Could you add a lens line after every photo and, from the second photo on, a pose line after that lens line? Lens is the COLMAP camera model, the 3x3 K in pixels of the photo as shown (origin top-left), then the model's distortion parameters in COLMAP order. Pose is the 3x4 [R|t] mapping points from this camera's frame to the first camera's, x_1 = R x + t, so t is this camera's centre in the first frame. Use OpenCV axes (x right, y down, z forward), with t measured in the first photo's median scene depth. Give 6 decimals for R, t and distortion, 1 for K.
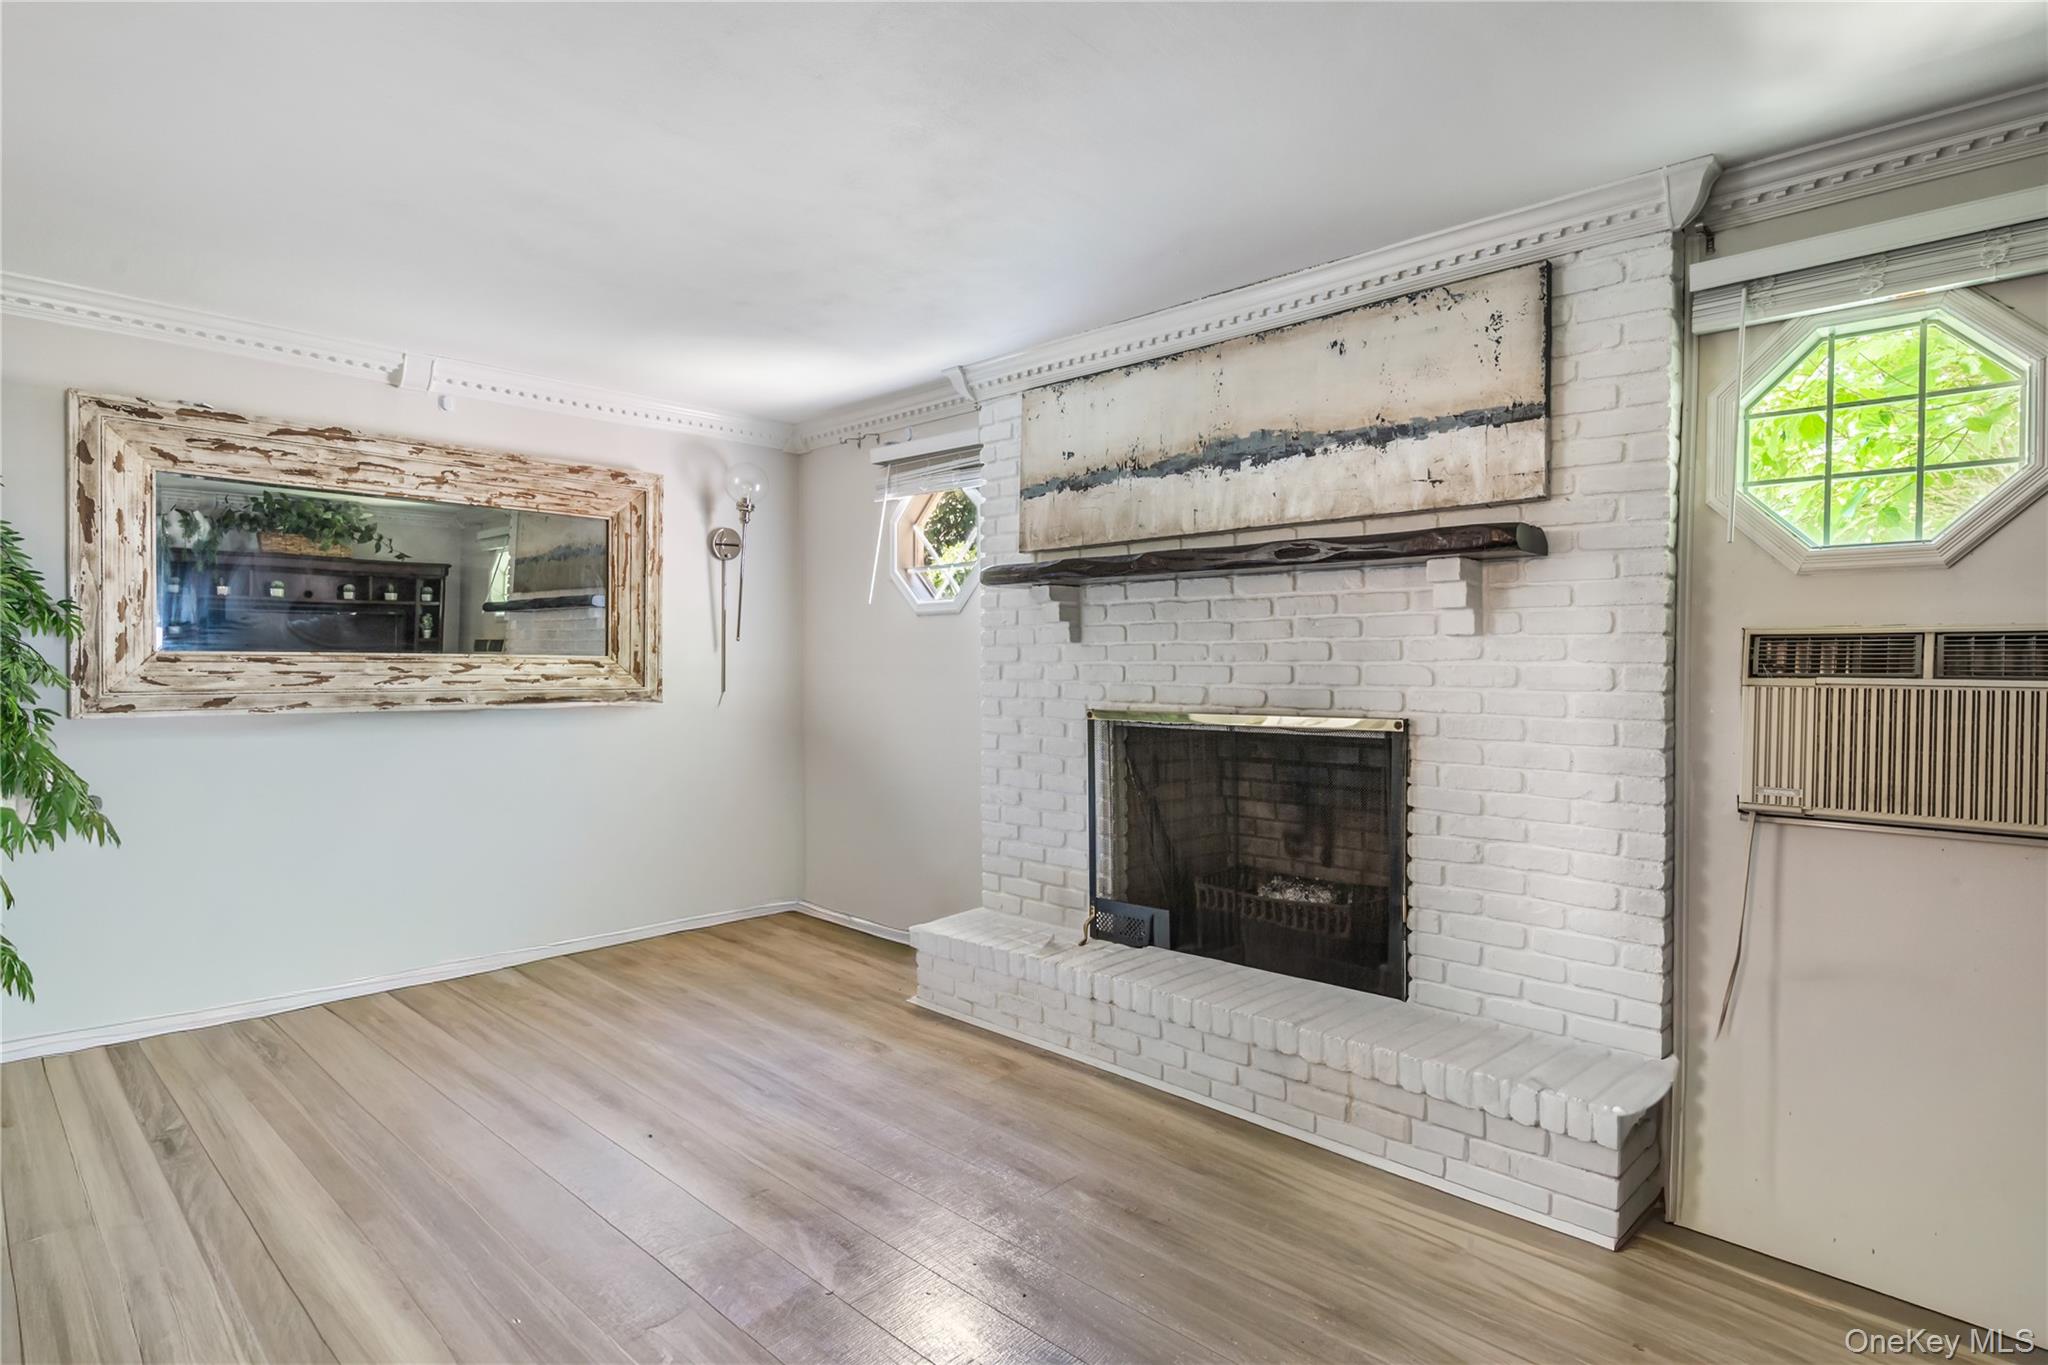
lens RADIAL K [[1027.3, 0, 1024.5], [0, 1027.3, 675.1], [0, 0, 1]] dist [-0.004256, -0.000240]
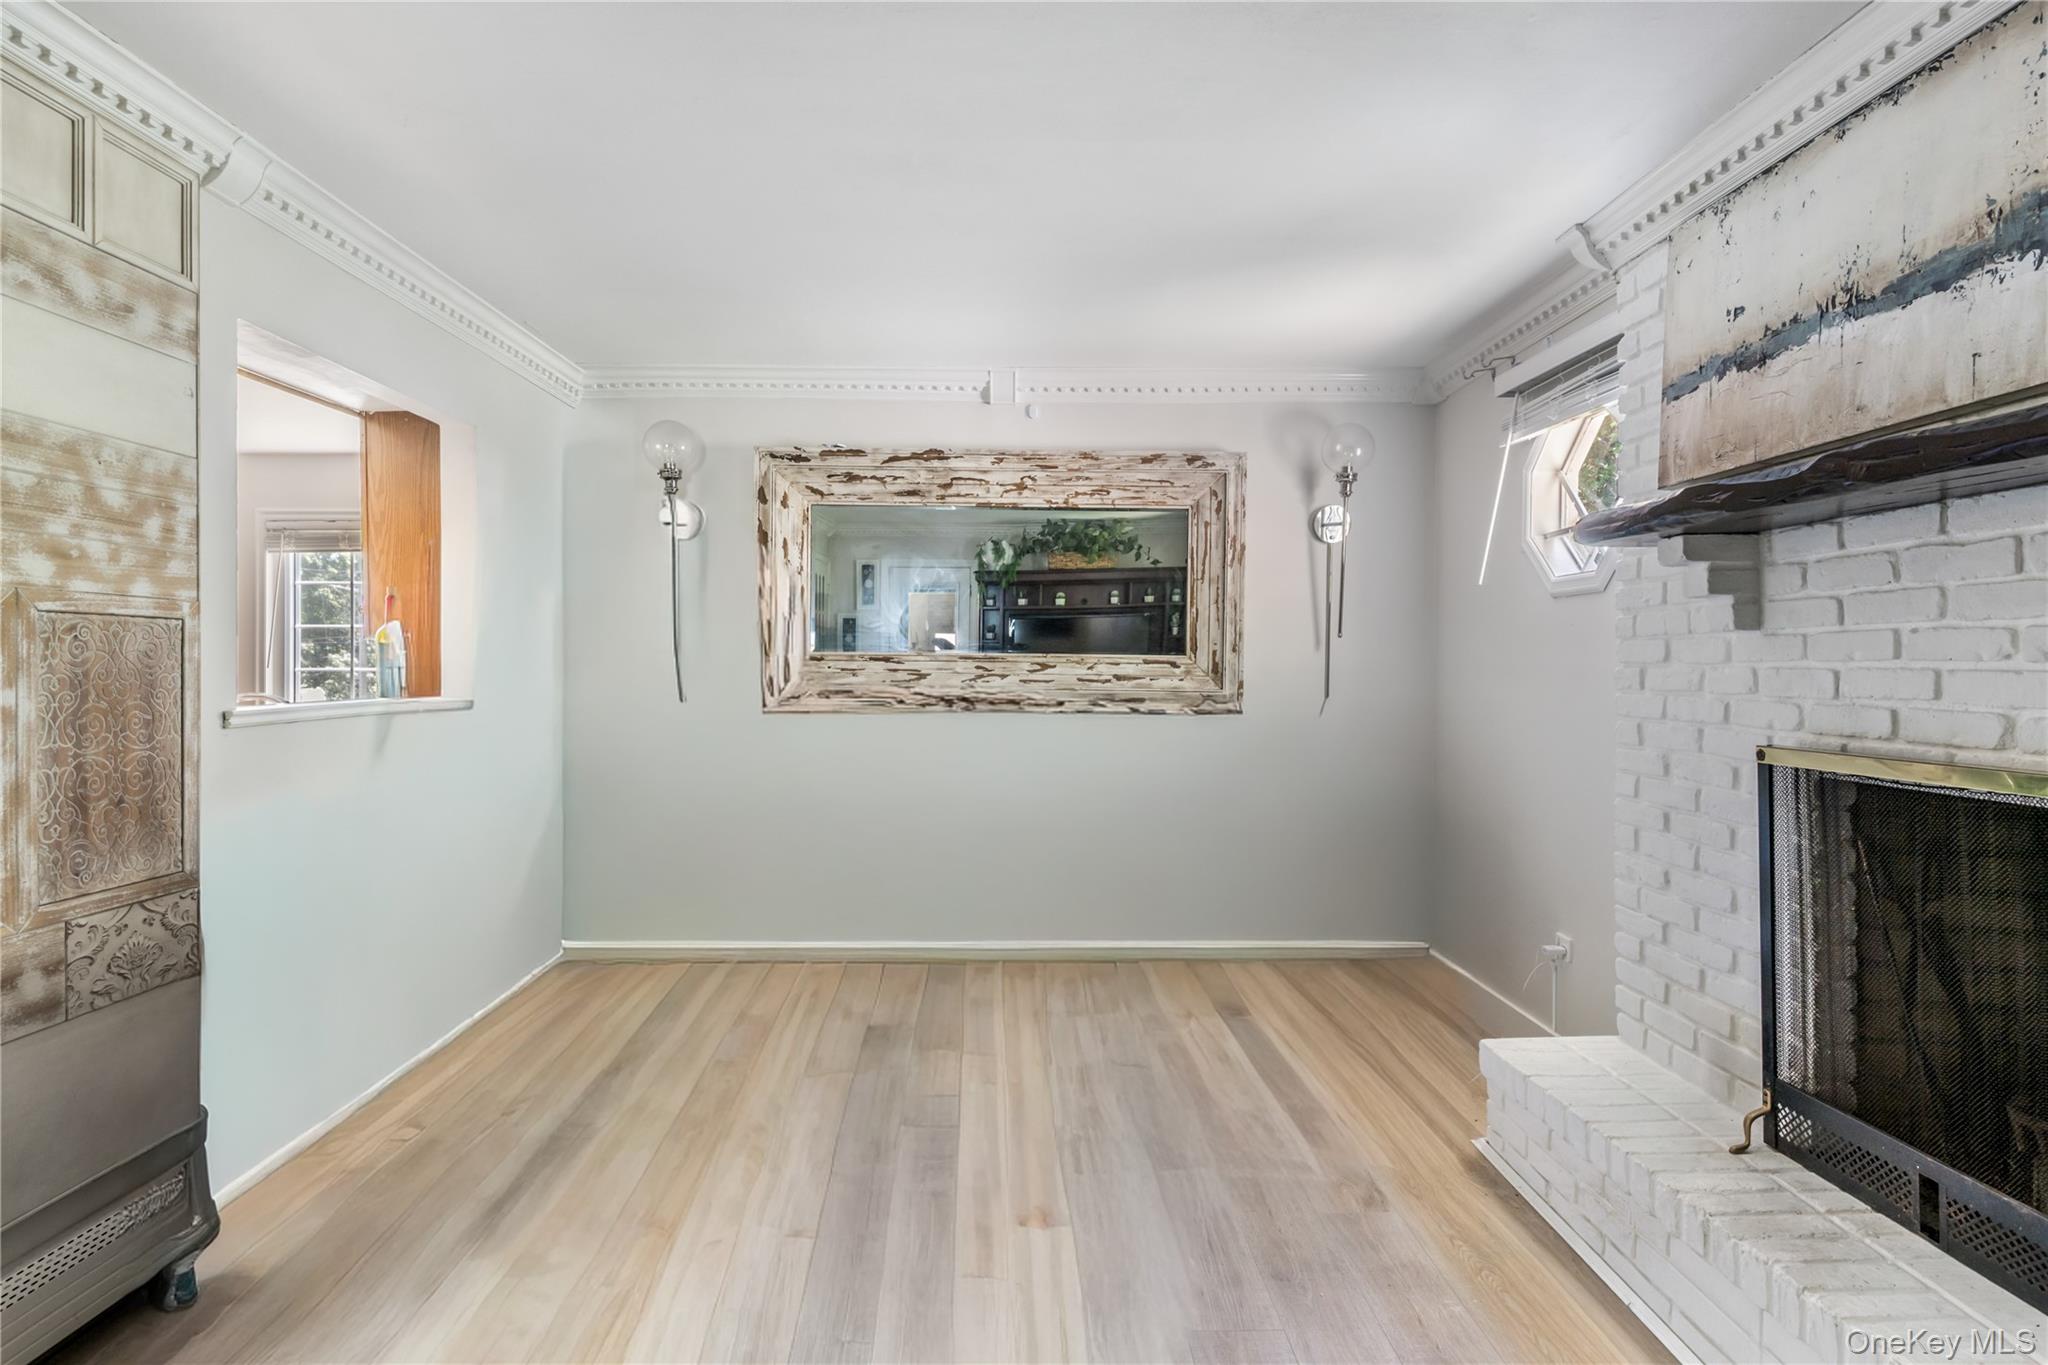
lens RADIAL K [[1020.5, 0, 1018.7], [0, 1020.5, 667.5], [0, 0, 1]] dist [-0.001620, 0.002144]
pose [[0.691546, 0.005954, -0.722308, 0.180964], [-0.013176, 0.999904, -0.004373, -0.002149], [0.722213, 0.012542, 0.691557, 0.294474]]
